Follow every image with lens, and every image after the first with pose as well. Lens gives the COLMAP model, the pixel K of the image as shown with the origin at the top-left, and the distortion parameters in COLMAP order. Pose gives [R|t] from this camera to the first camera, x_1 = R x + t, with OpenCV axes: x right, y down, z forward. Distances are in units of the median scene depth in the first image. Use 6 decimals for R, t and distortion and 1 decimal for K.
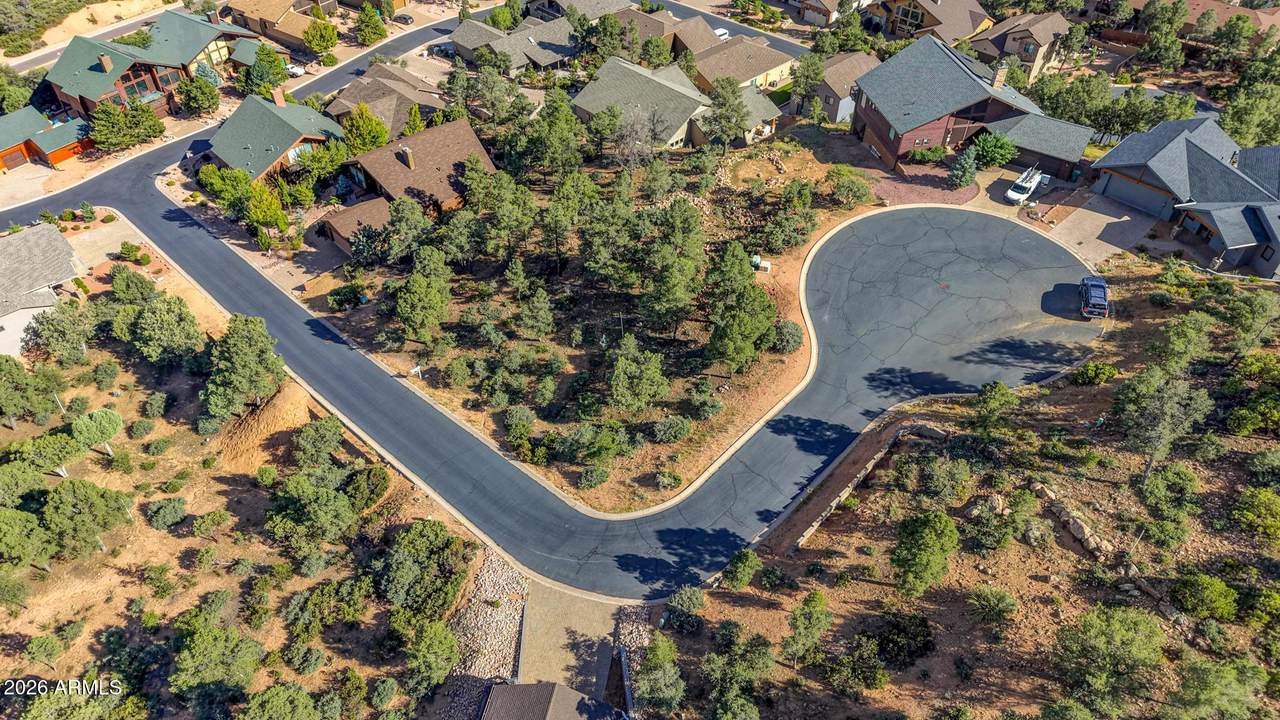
lens RADIAL K [[900.7, 0, 640.0], [0, 900.7, 360.0], [0, 0, 1]] dist [0.023804, -0.002659]
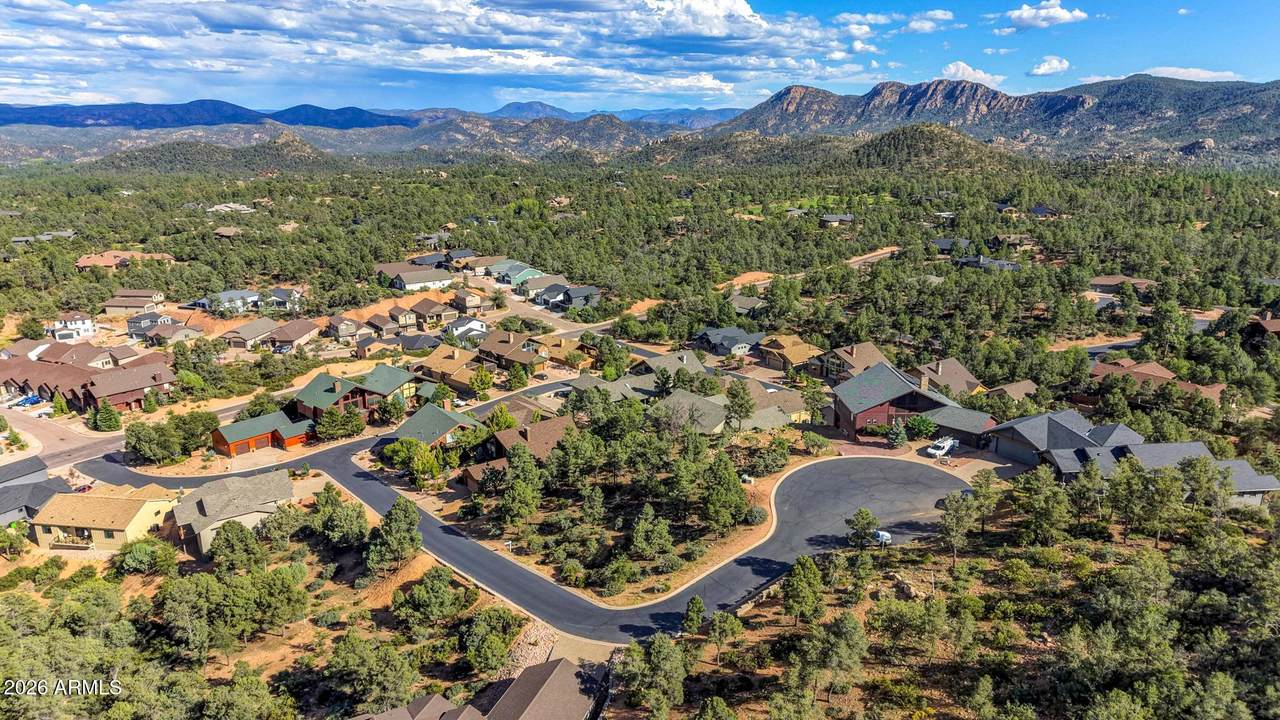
lens RADIAL K [[896.8, 0, 640.0], [0, 896.8, 360.0], [0, 0, 1]] dist [0.045947, -0.004361]
pose [[0.989377, 0.028212, -0.142610, 0.153568], [-0.089164, 0.892565, -0.442015, 0.357380], [0.114818, 0.450036, 0.885599, -0.377509]]
